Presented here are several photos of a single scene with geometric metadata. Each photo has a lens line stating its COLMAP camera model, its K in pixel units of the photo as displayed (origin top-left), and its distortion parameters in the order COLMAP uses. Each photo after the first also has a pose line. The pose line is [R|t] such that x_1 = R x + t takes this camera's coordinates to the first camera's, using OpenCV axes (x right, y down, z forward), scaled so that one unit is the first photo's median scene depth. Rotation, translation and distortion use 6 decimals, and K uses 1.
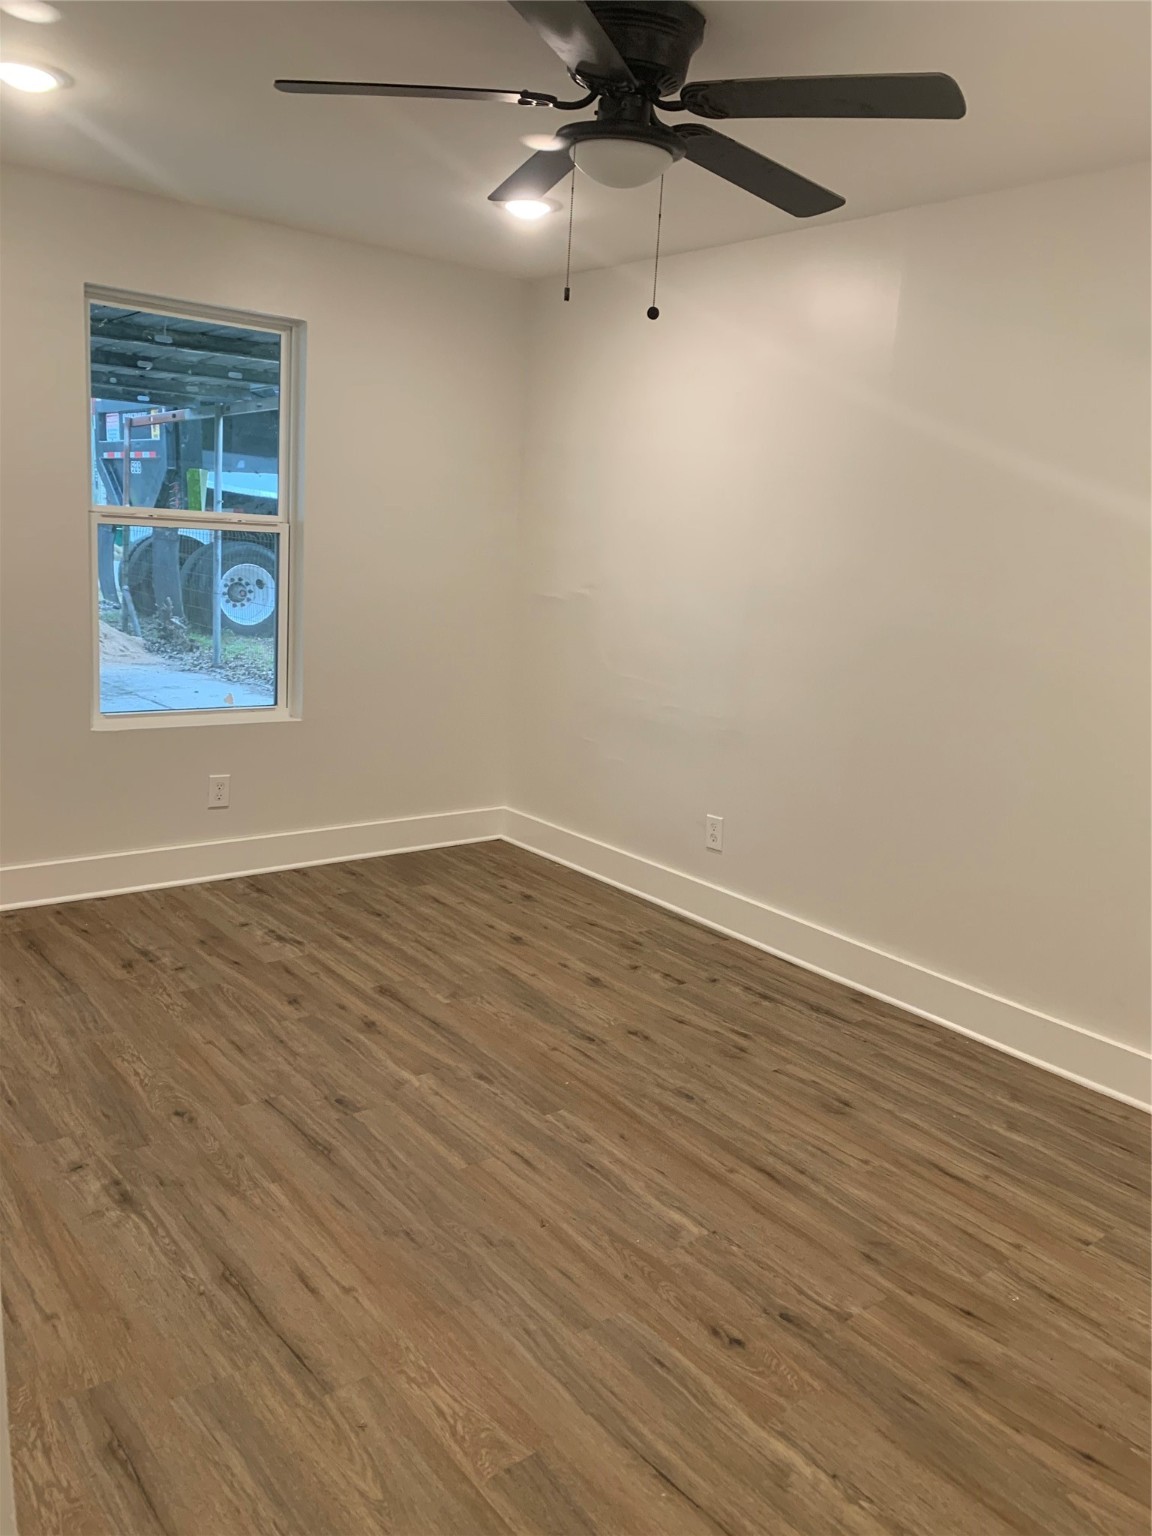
lens RADIAL K [[1183.9, 0, 576.0], [0, 1183.9, 768.0], [0, 0, 1]] dist [0.003985, -0.005710]
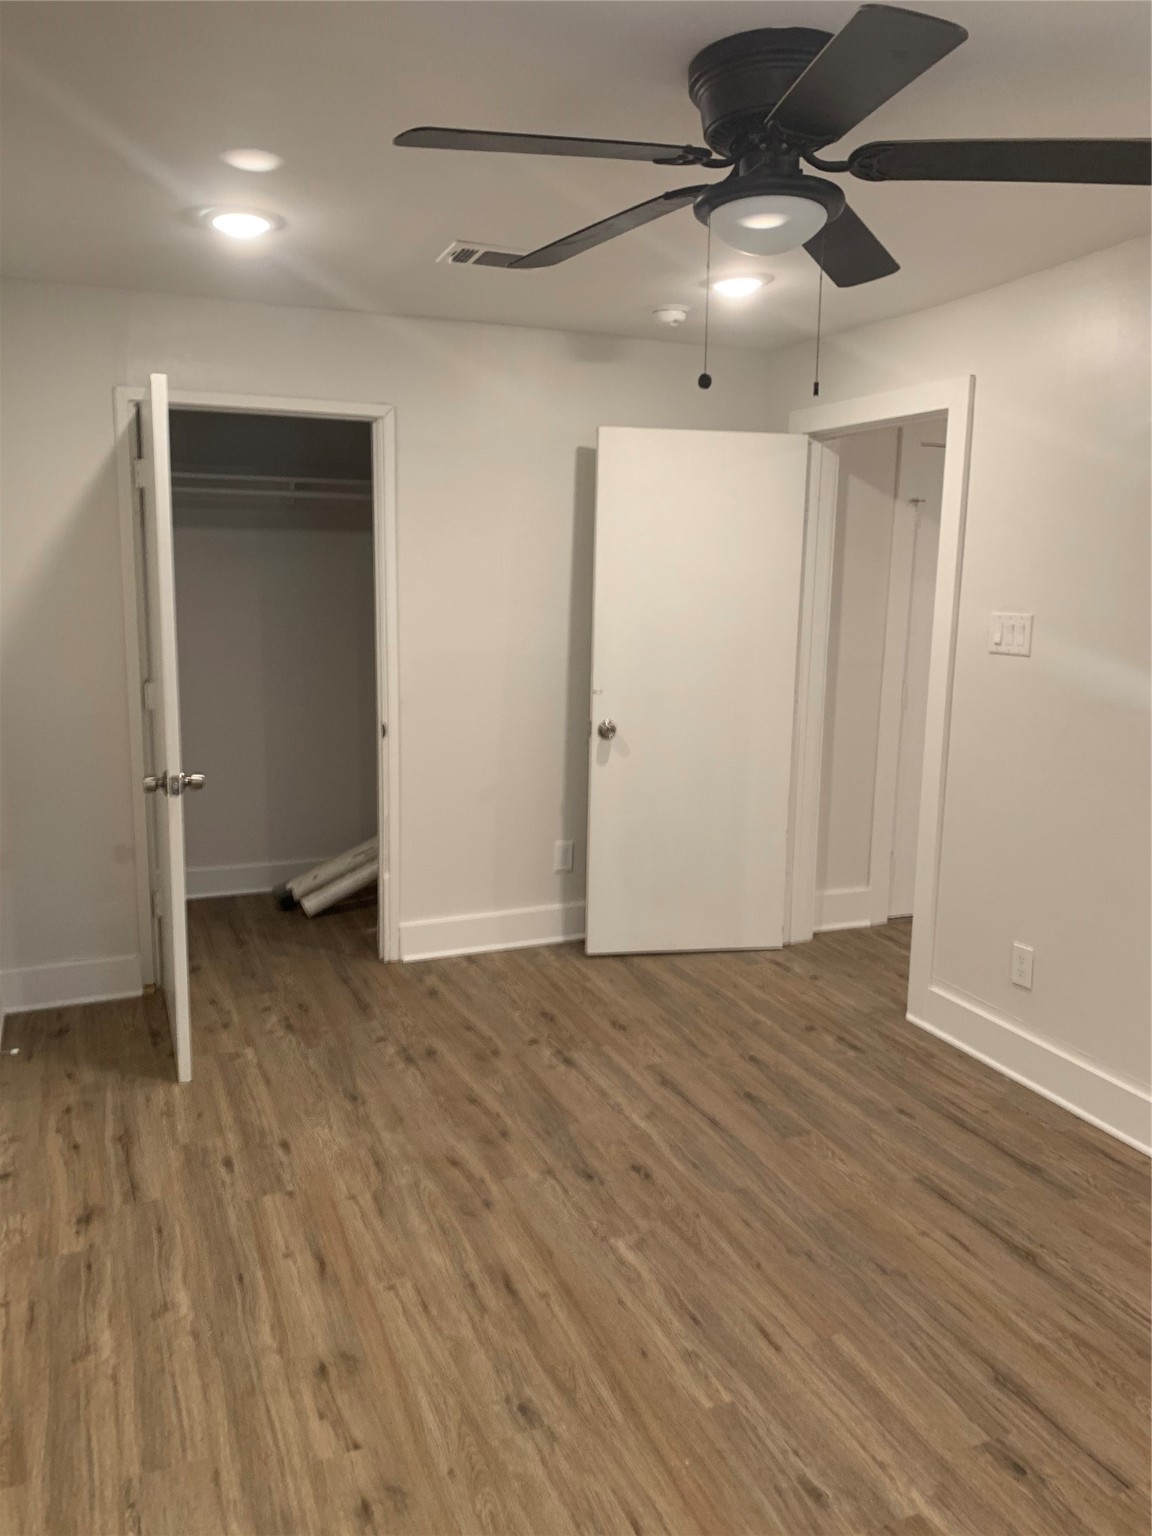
lens RADIAL K [[1183.9, 0, 576.0], [0, 1183.9, 768.0], [0, 0, 1]] dist [0.003985, -0.005710]
pose [[-0.959563, -0.118351, 0.255407, -0.083797], [-0.012754, 0.924669, 0.380558, -0.410361], [-0.281206, 0.361912, -0.888787, 1.704572]]
